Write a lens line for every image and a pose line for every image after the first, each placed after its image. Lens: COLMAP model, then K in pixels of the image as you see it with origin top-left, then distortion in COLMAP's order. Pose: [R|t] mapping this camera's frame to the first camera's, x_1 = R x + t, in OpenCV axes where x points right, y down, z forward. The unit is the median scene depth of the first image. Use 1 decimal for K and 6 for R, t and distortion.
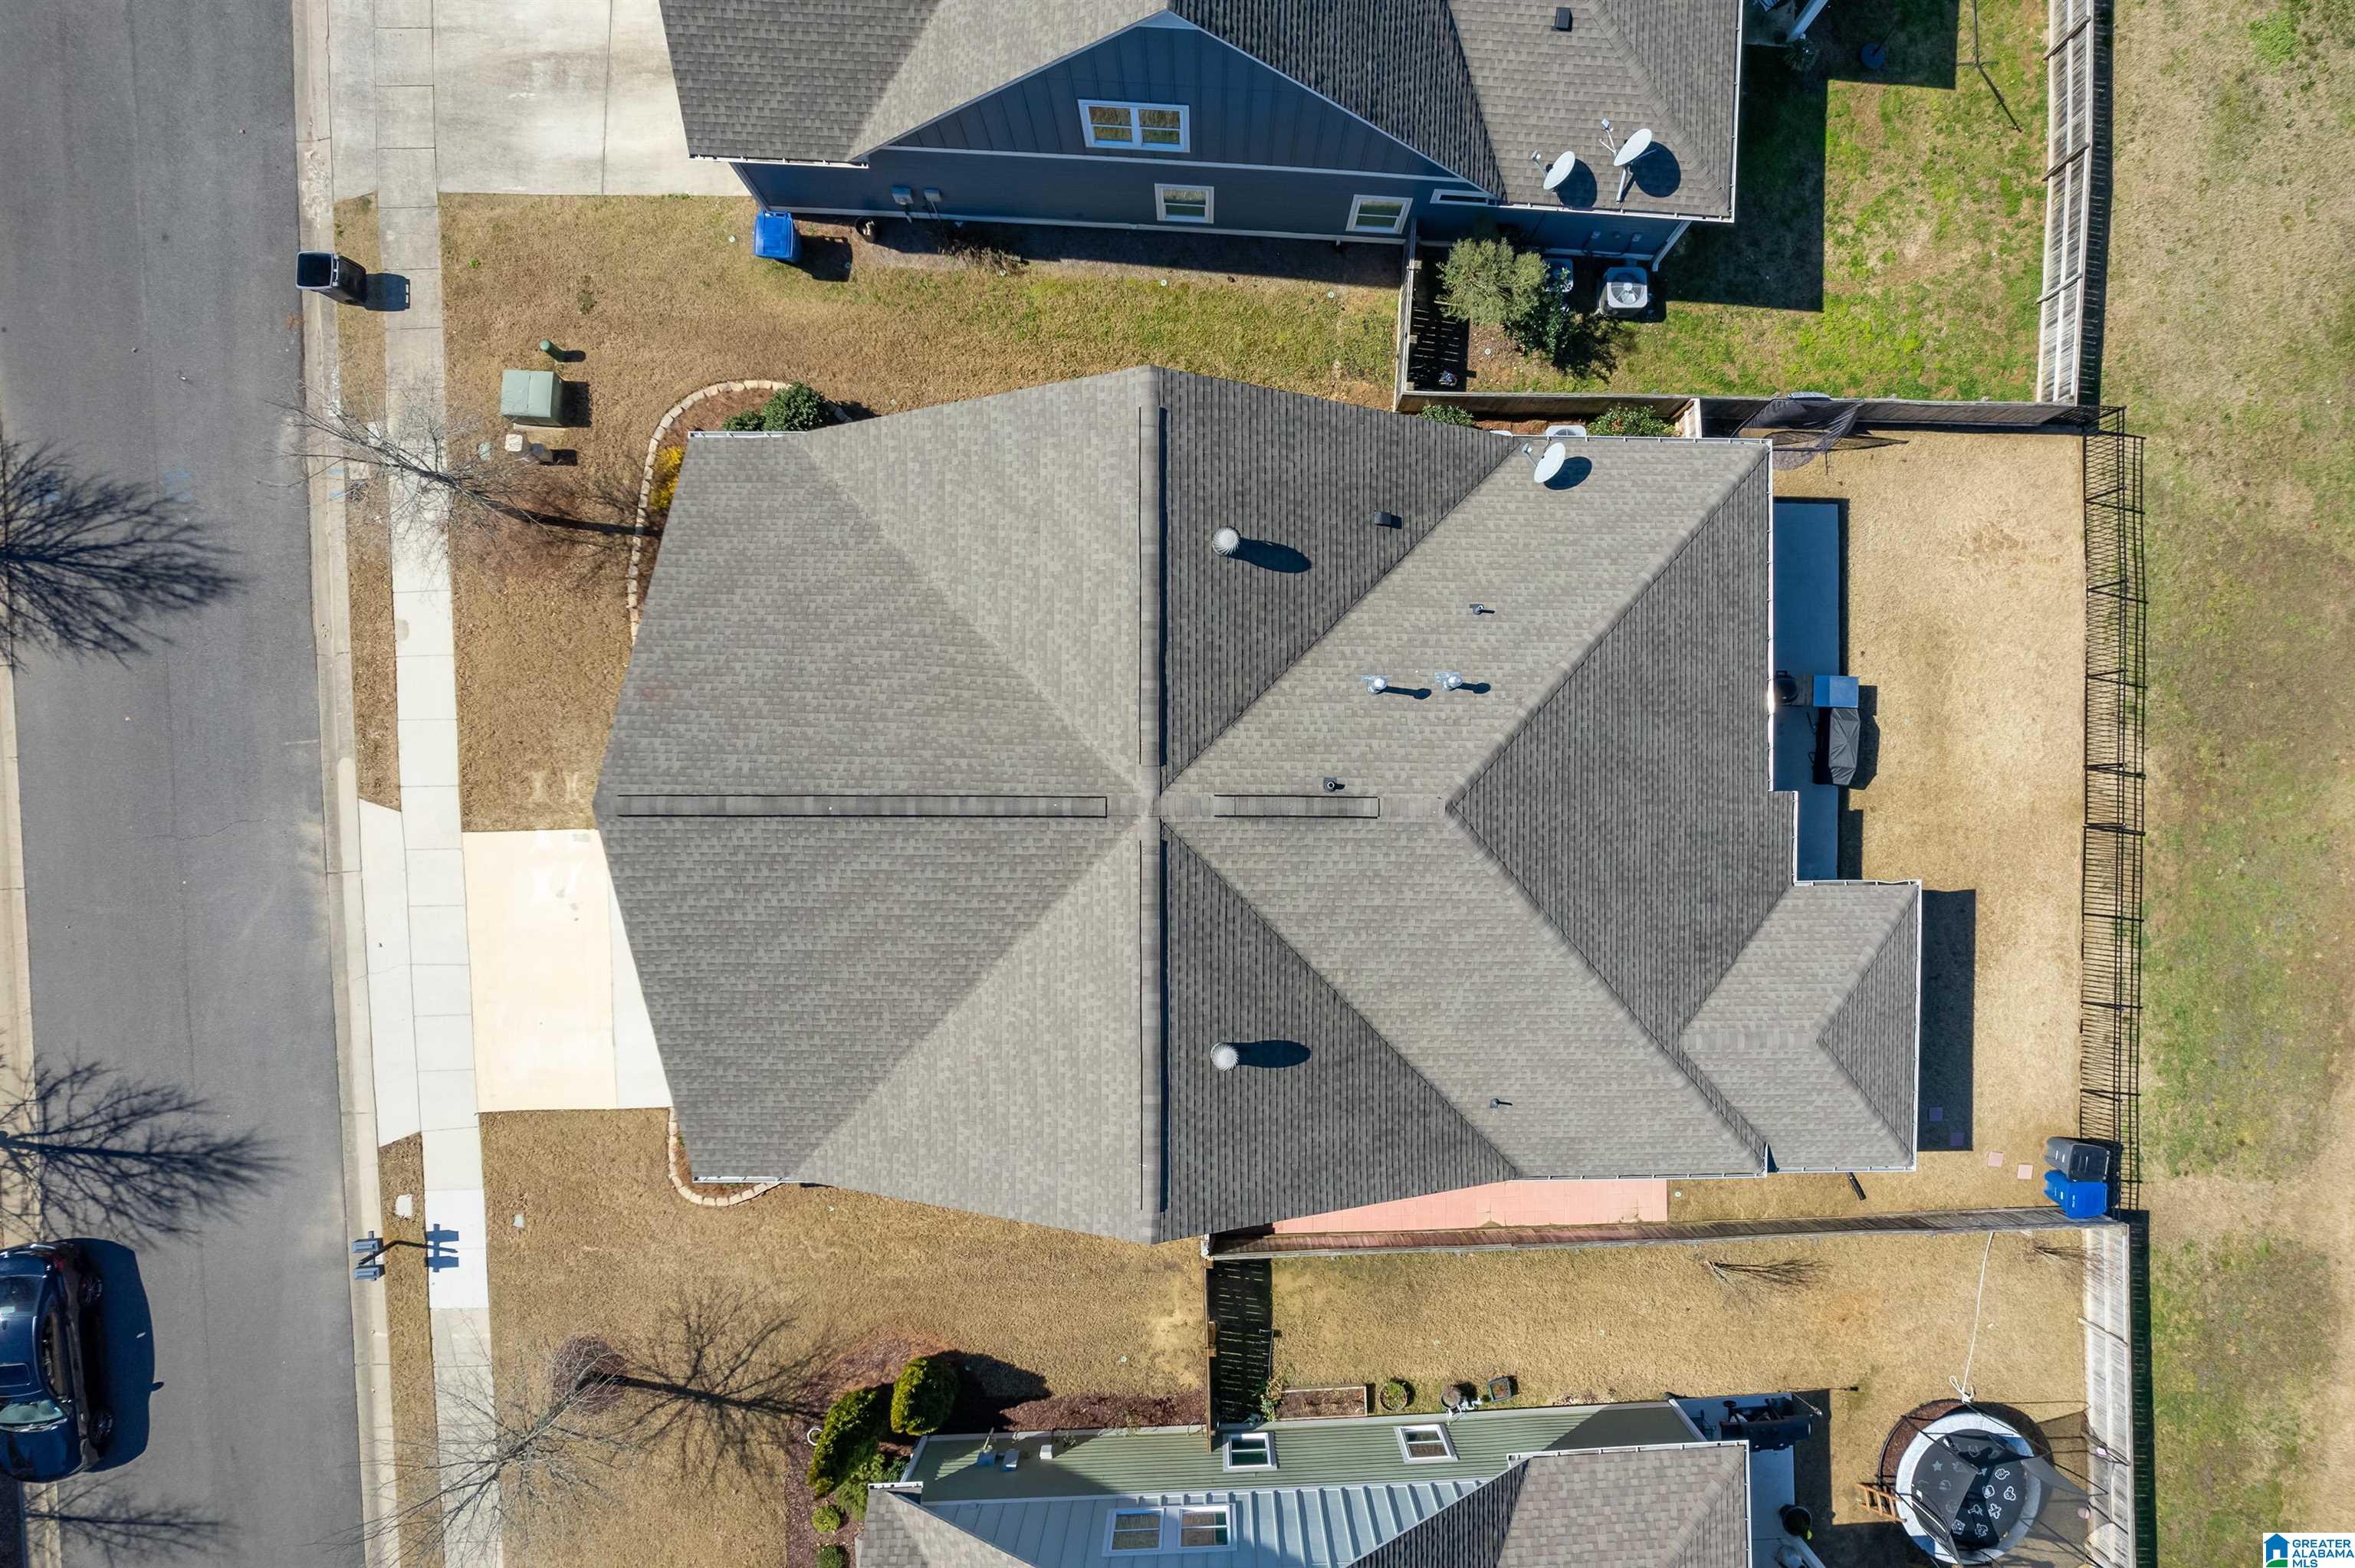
lens RADIAL K [[1471.5, 0, 1177.5], [0, 1471.5, 784.0], [0, 0, 1]] dist [0.003914, 0.001165]
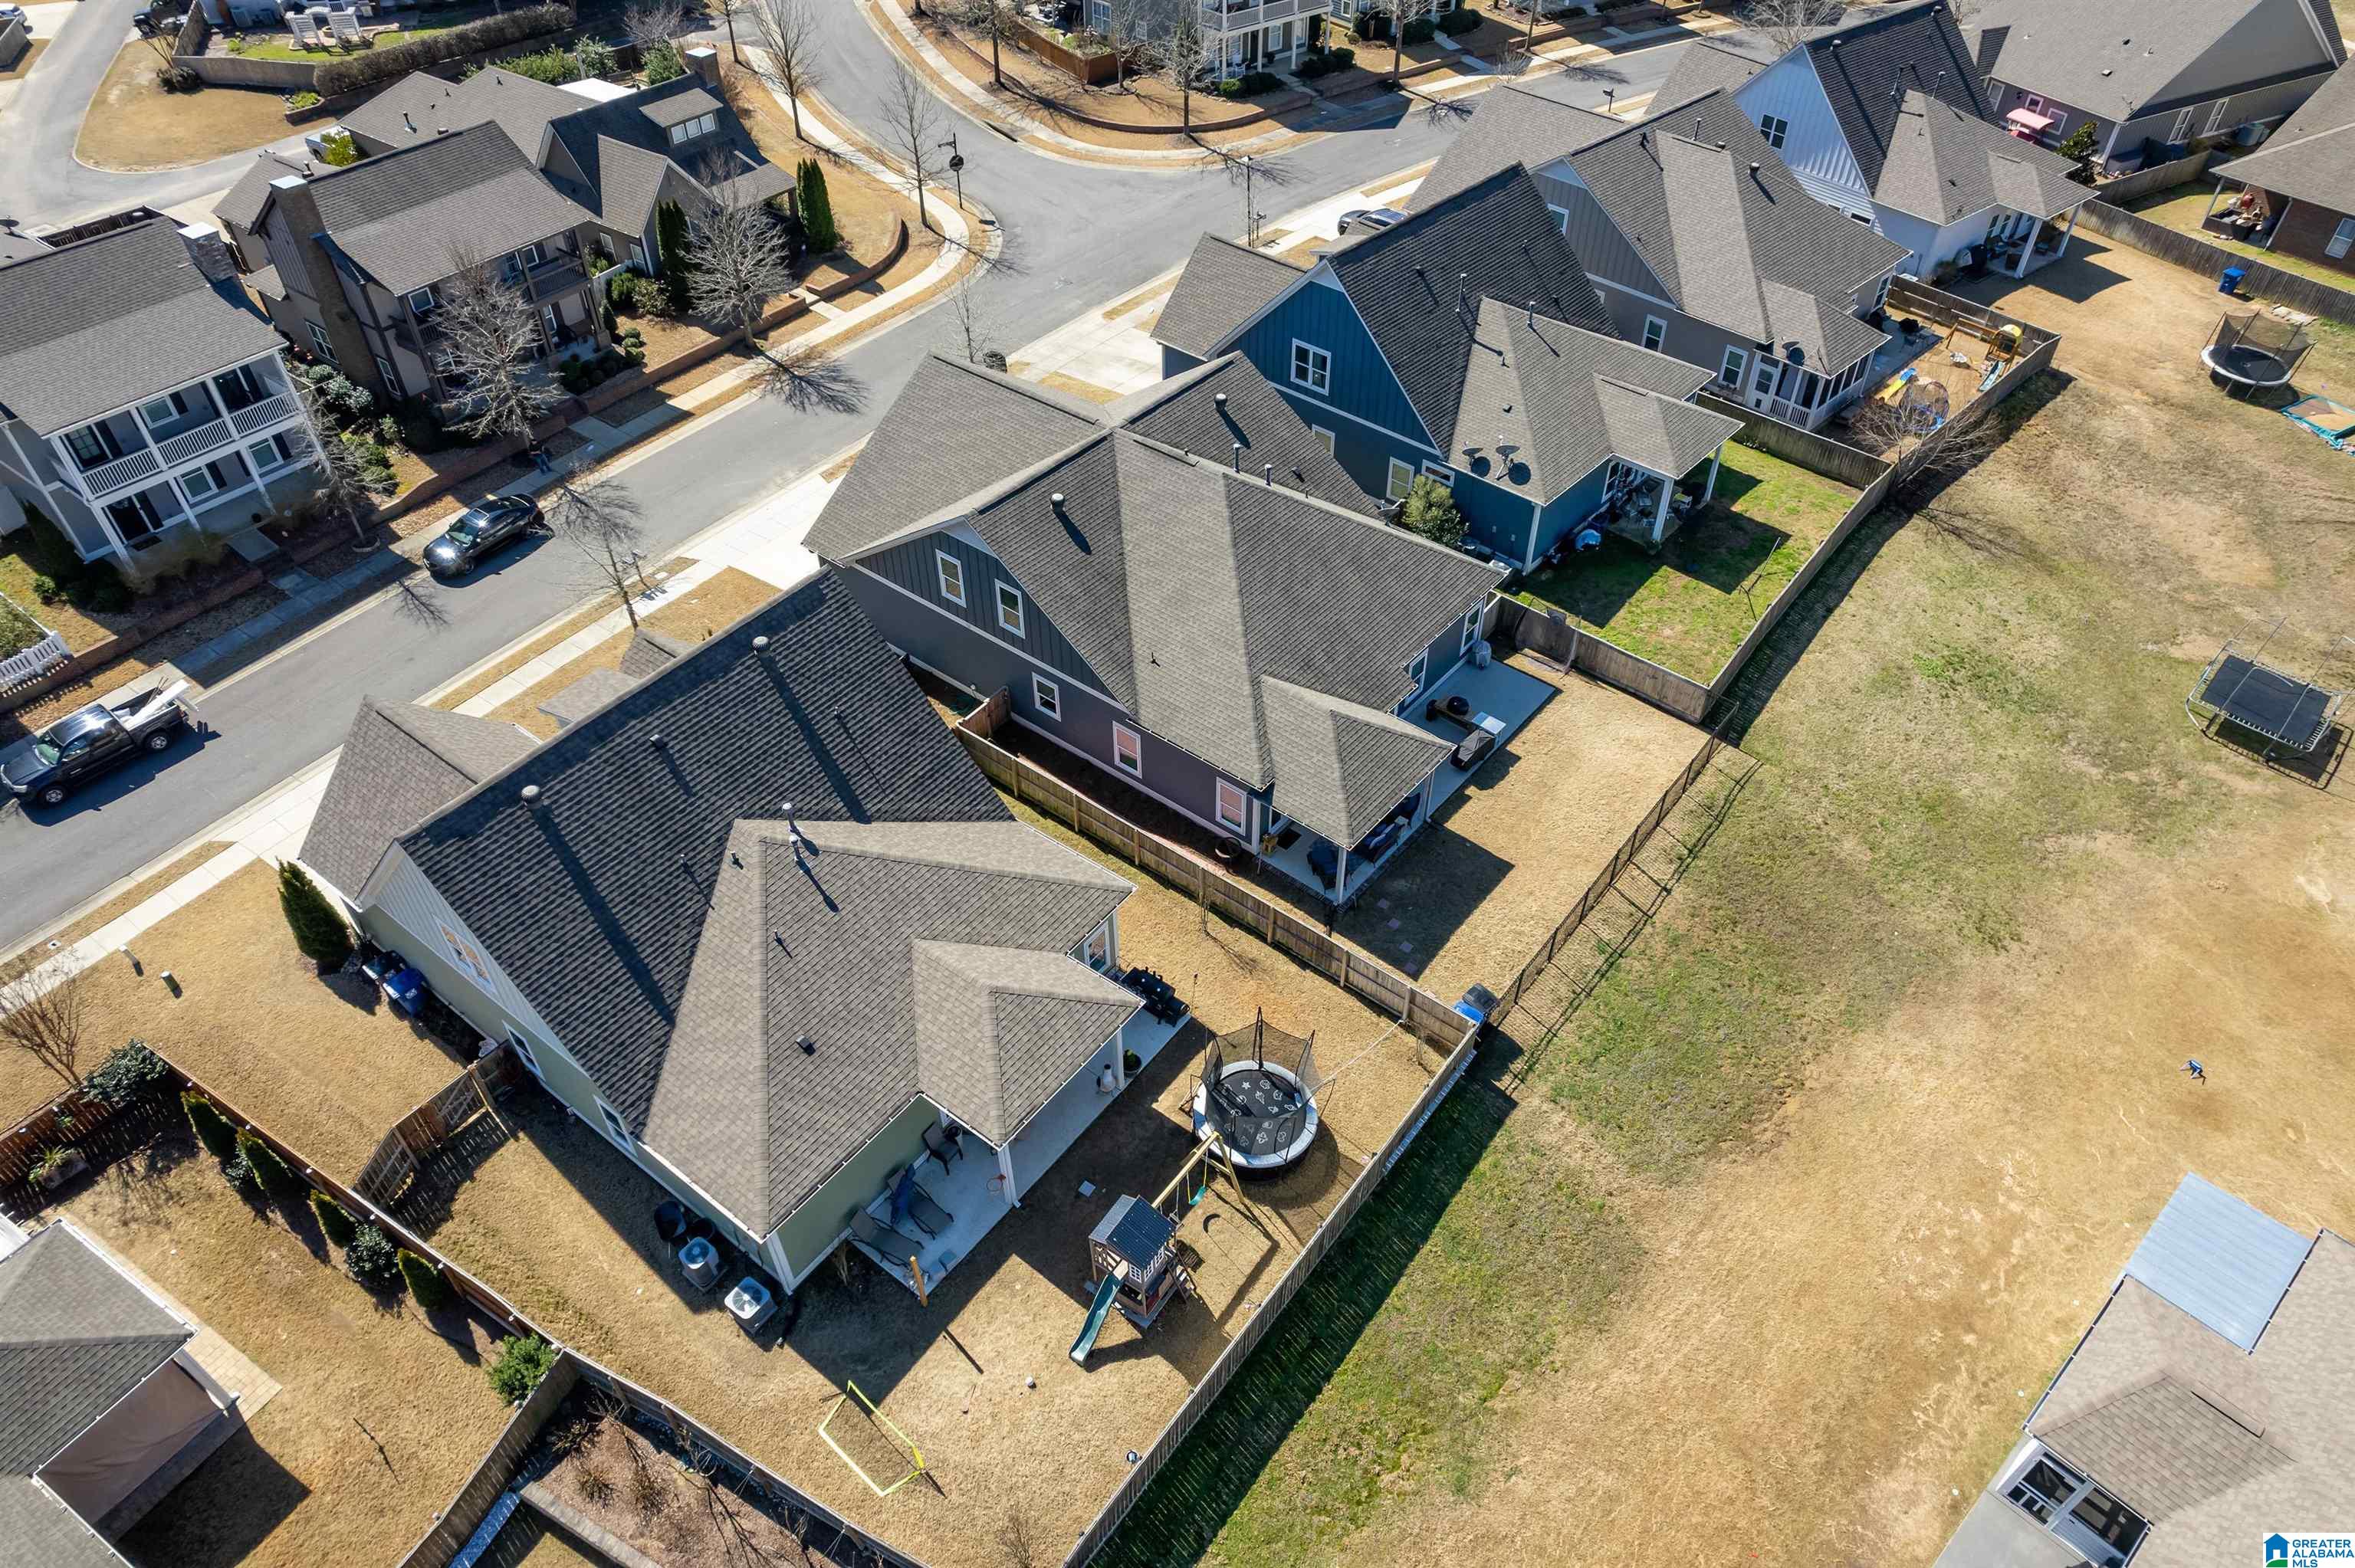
lens RADIAL K [[1471.5, 0, 1177.5], [0, 1471.5, 784.0], [0, 0, 1]] dist [0.003914, 0.001165]
pose [[0.774833, 0.420875, -0.471696, 0.942668], [-0.632130, 0.523768, -0.571033, 1.067488], [0.006726, 0.740629, 0.671881, -0.022309]]
